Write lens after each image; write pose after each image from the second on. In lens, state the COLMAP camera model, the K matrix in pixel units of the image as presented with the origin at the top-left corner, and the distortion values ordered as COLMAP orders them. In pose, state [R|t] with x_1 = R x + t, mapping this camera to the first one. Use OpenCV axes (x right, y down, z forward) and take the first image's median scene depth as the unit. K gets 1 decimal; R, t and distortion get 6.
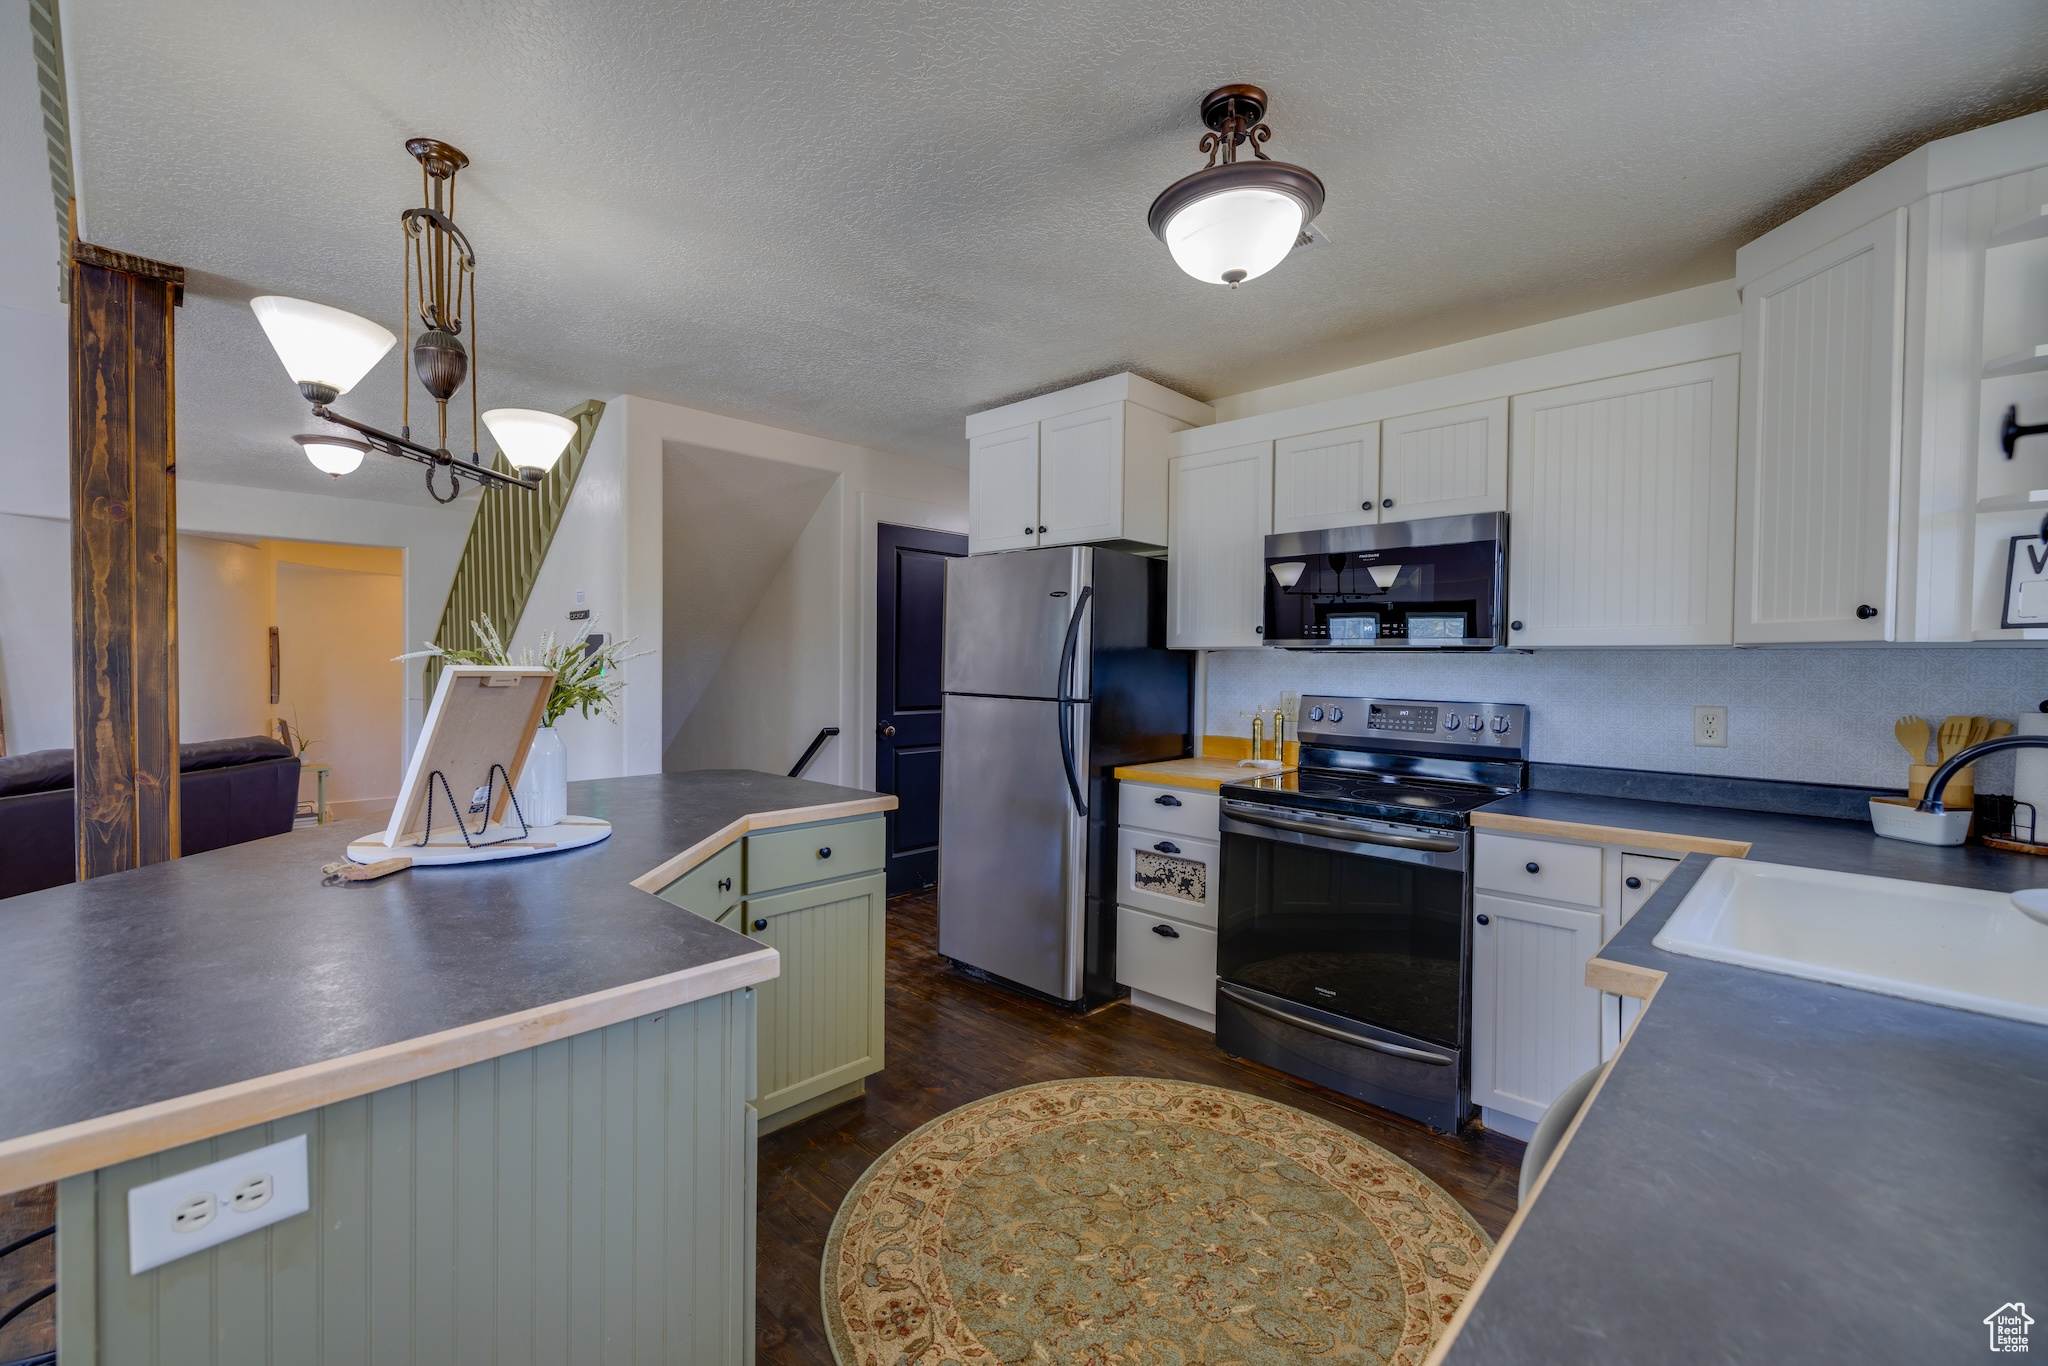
lens RADIAL K [[861.9, 0, 1015.6], [0, 861.9, 679.8], [0, 0, 1]] dist [-0.001647, 0.000594]
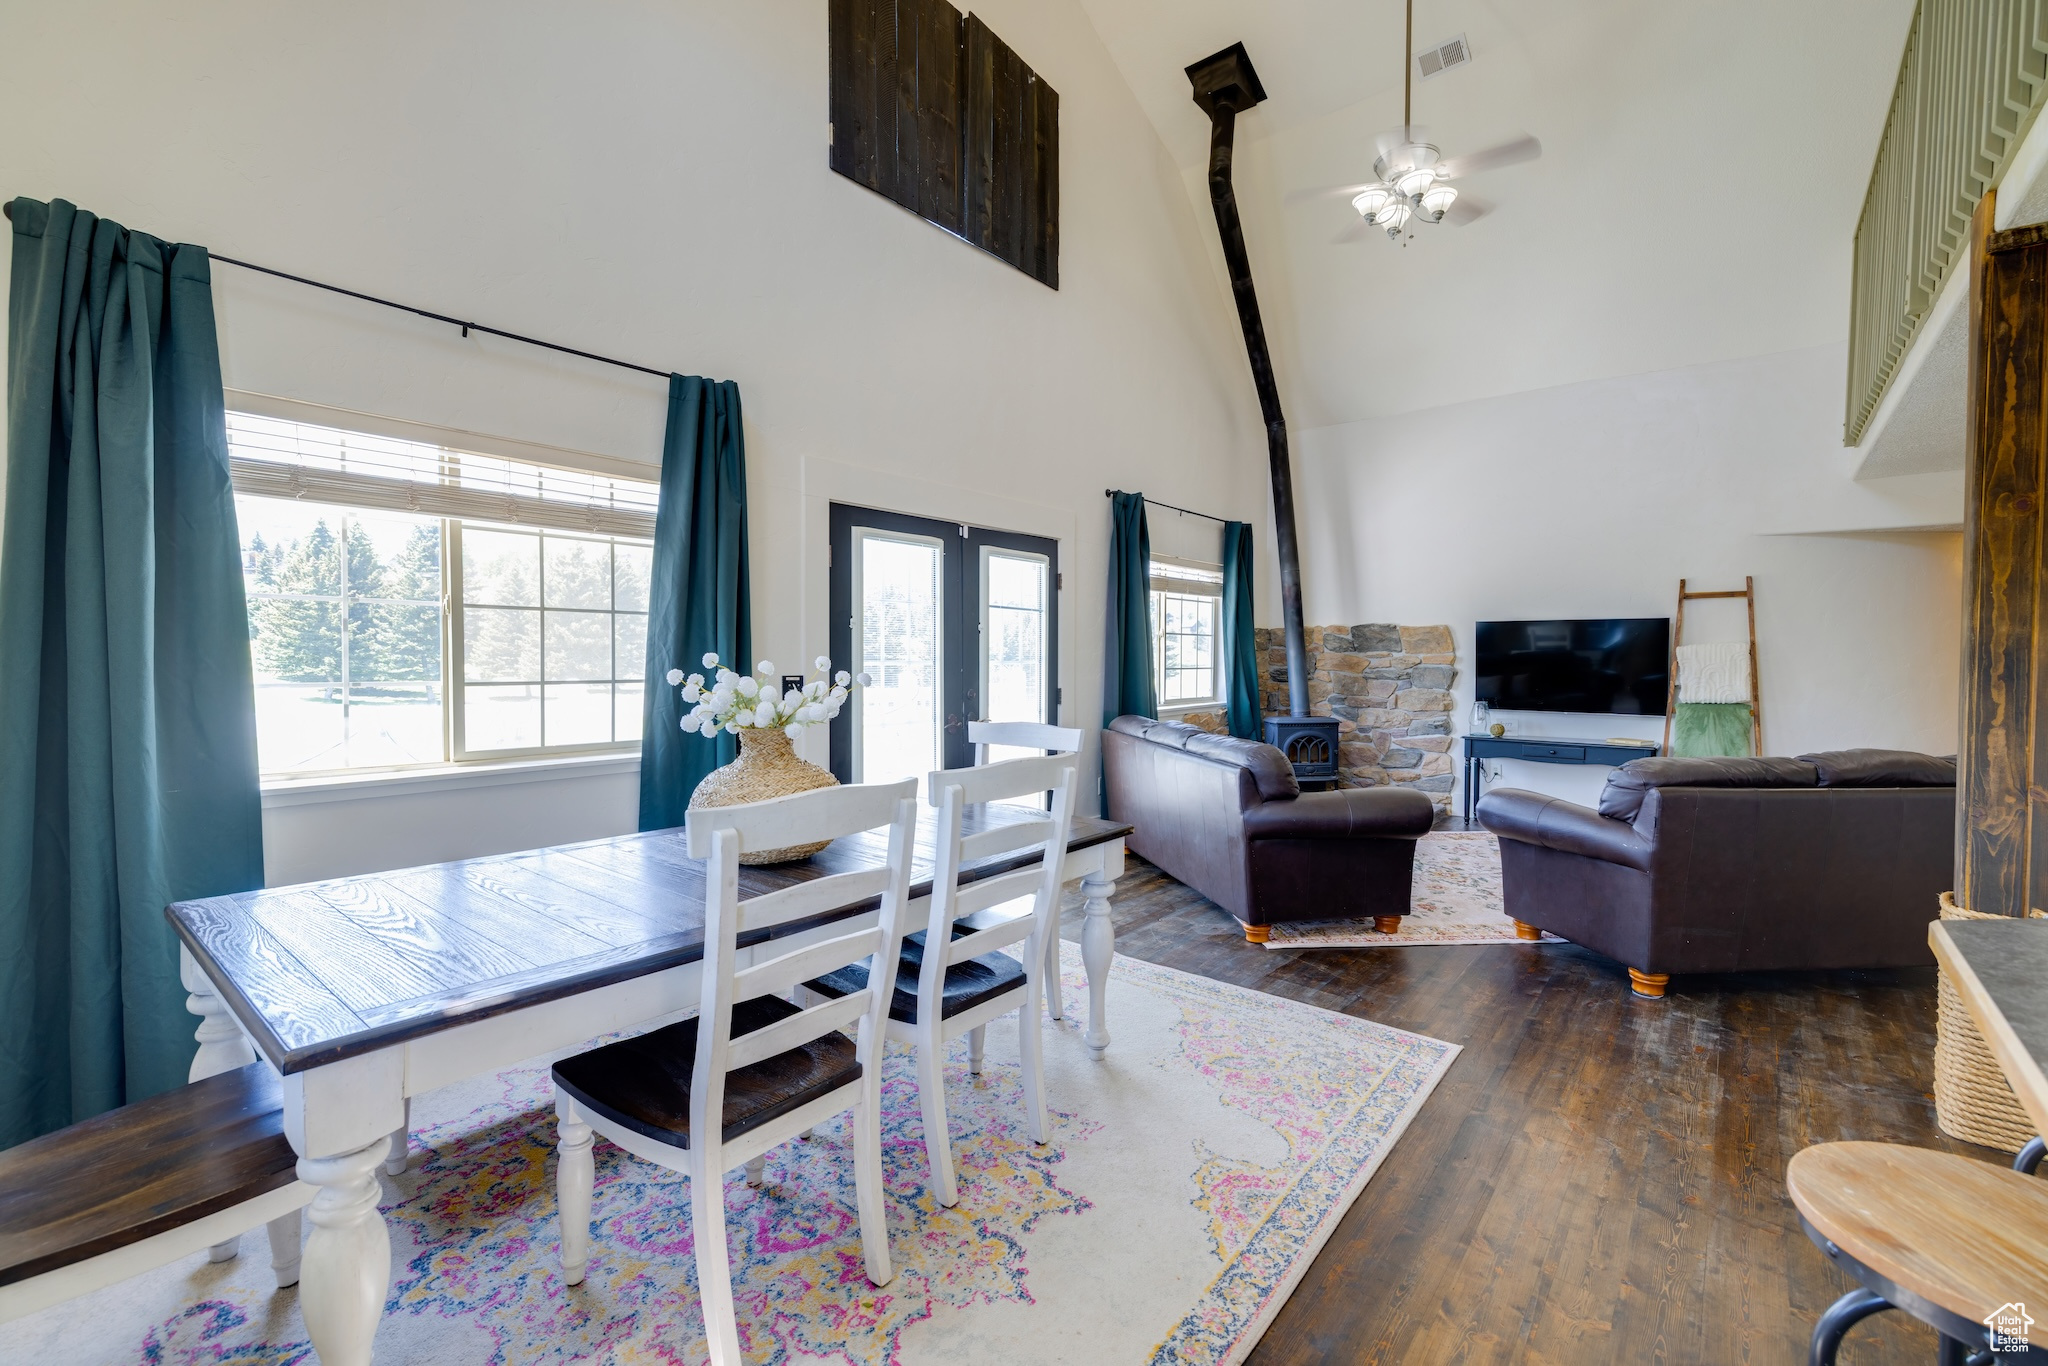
lens RADIAL K [[861.9, 0, 1016.0], [0, 861.9, 681.3], [0, 0, 1]] dist [-0.001647, 0.000594]
pose [[0.068440, 0.019756, -0.997460, -0.182772], [-0.023233, 0.999564, 0.018203, 0.003534], [0.997385, 0.021929, 0.068869, -0.151107]]
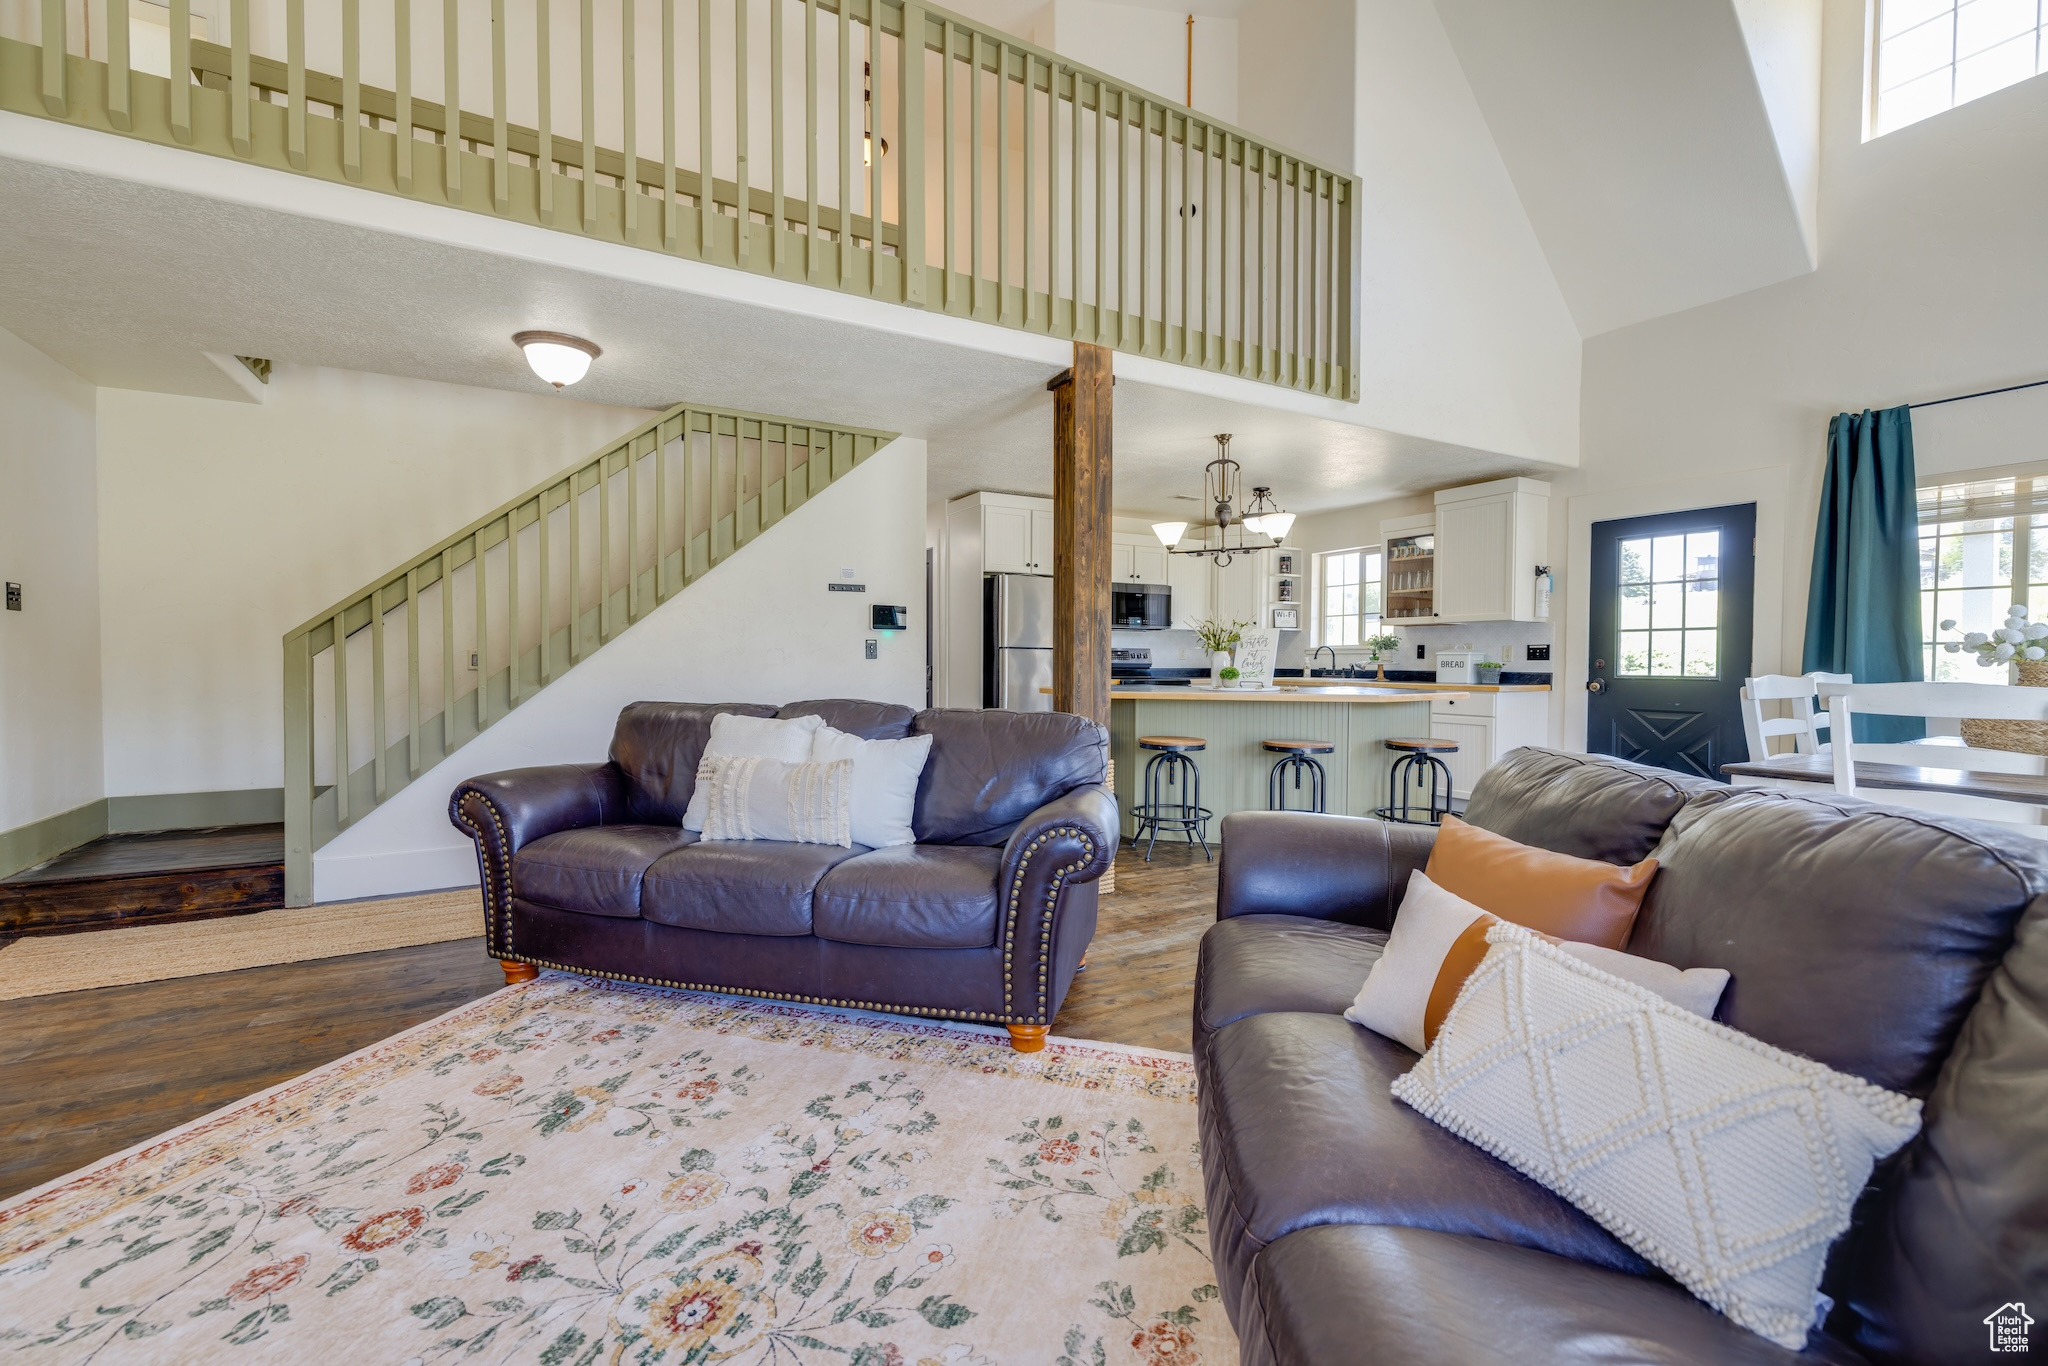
lens RADIAL K [[861.9, 0, 1009.4], [0, 861.9, 676.4], [0, 0, 1]] dist [-0.001647, 0.000594]
pose [[0.293549, -0.030164, 0.955468, -2.736929], [0.017351, 0.999506, 0.026223, 0.041737], [-0.955787, 0.008880, 0.293927, 0.675323]]
